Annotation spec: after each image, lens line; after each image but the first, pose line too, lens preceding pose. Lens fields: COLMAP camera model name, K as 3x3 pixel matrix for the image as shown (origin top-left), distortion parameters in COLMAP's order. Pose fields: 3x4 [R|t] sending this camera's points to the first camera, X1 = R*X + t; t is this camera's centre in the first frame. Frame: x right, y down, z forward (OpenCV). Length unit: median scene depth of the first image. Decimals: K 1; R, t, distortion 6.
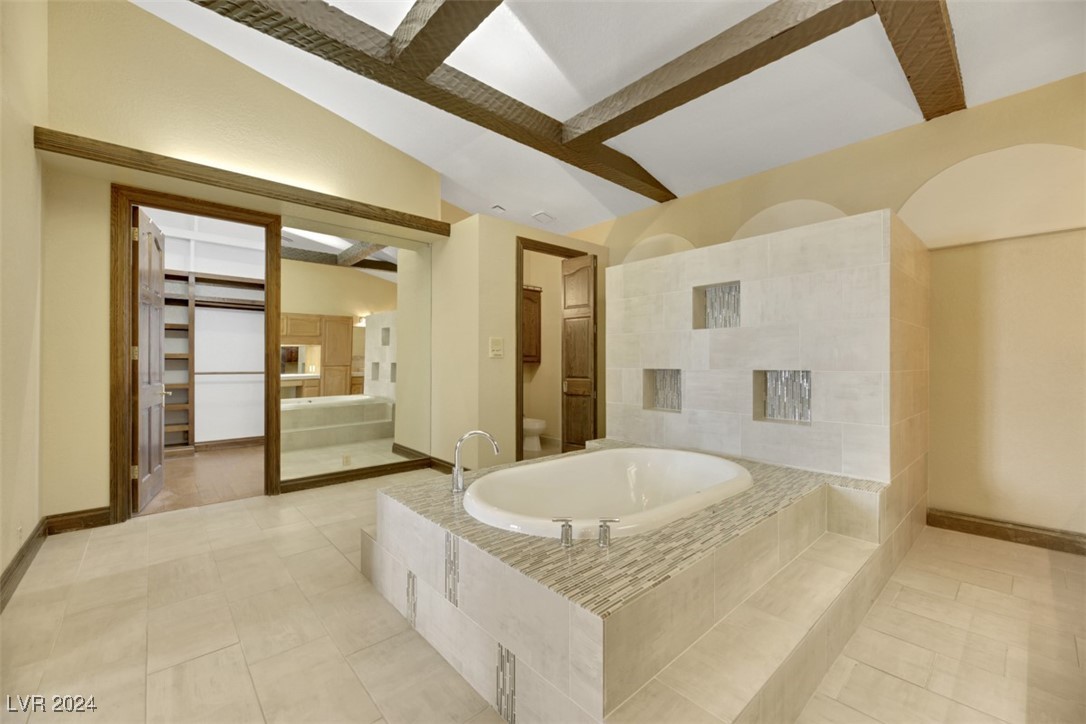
lens RADIAL K [[427.7, 0, 540.8], [0, 427.7, 363.8], [0, 0, 1]] dist [-0.000120, -0.000026]
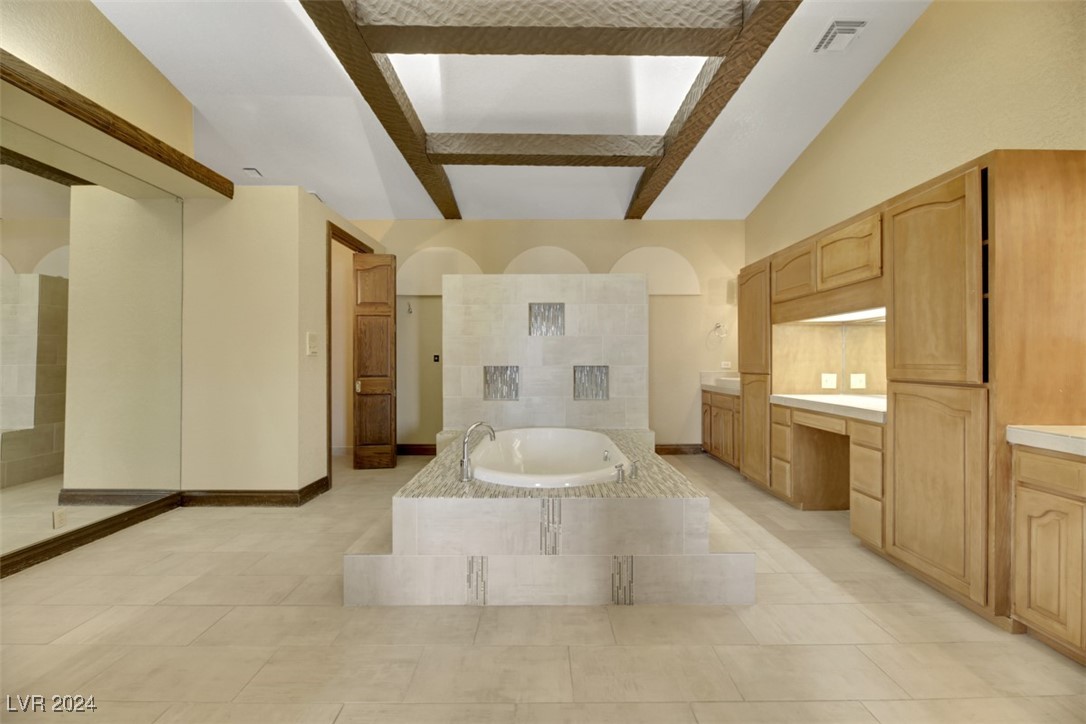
lens RADIAL K [[429.2, 0, 533.0], [0, 429.2, 363.5], [0, 0, 1]] dist [-0.001520, -0.000492]
pose [[0.679064, -0.004573, 0.734065, -0.570708], [0.004626, 0.999987, 0.001950, 0.002642], [-0.734064, 0.002071, 0.679077, 0.097170]]
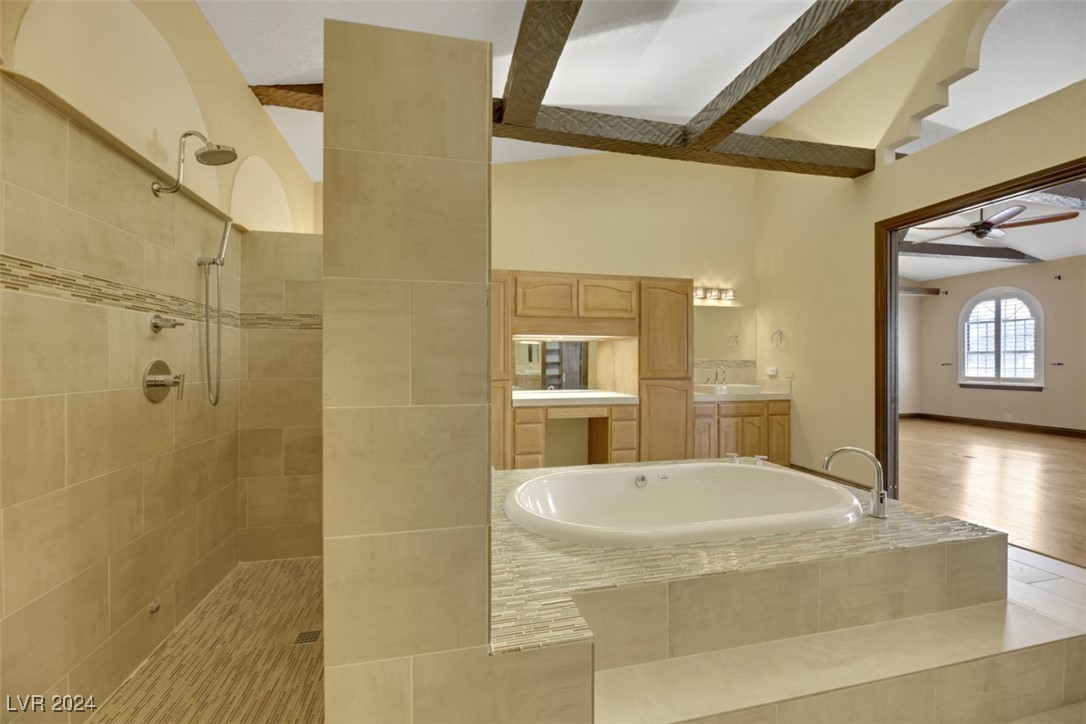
lens RADIAL K [[439.7, 0, 540.1], [0, 439.7, 363.9], [0, 0, 1]] dist [-0.000991, -0.000753]
pose [[-0.872830, -0.004021, 0.488008, -0.017450], [0.000679, 0.999955, 0.009455, -0.021495], [-0.488024, 0.008584, -0.872788, 1.415982]]
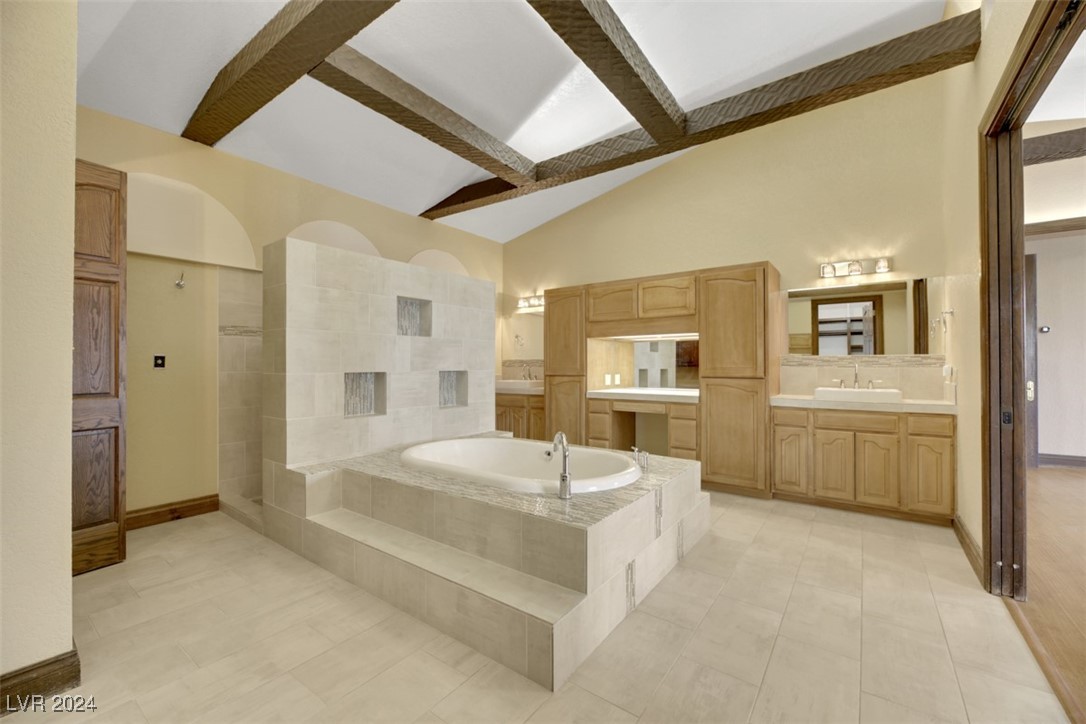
lens RADIAL K [[439.7, 0, 540.1], [0, 439.7, 363.9], [0, 0, 1]] dist [-0.000991, -0.000753]
pose [[-0.185730, 0.003976, 0.982593, -0.767222], [0.006048, 0.999977, -0.002904, -0.001448], [-0.982582, 0.005403, -0.185750, 0.816353]]
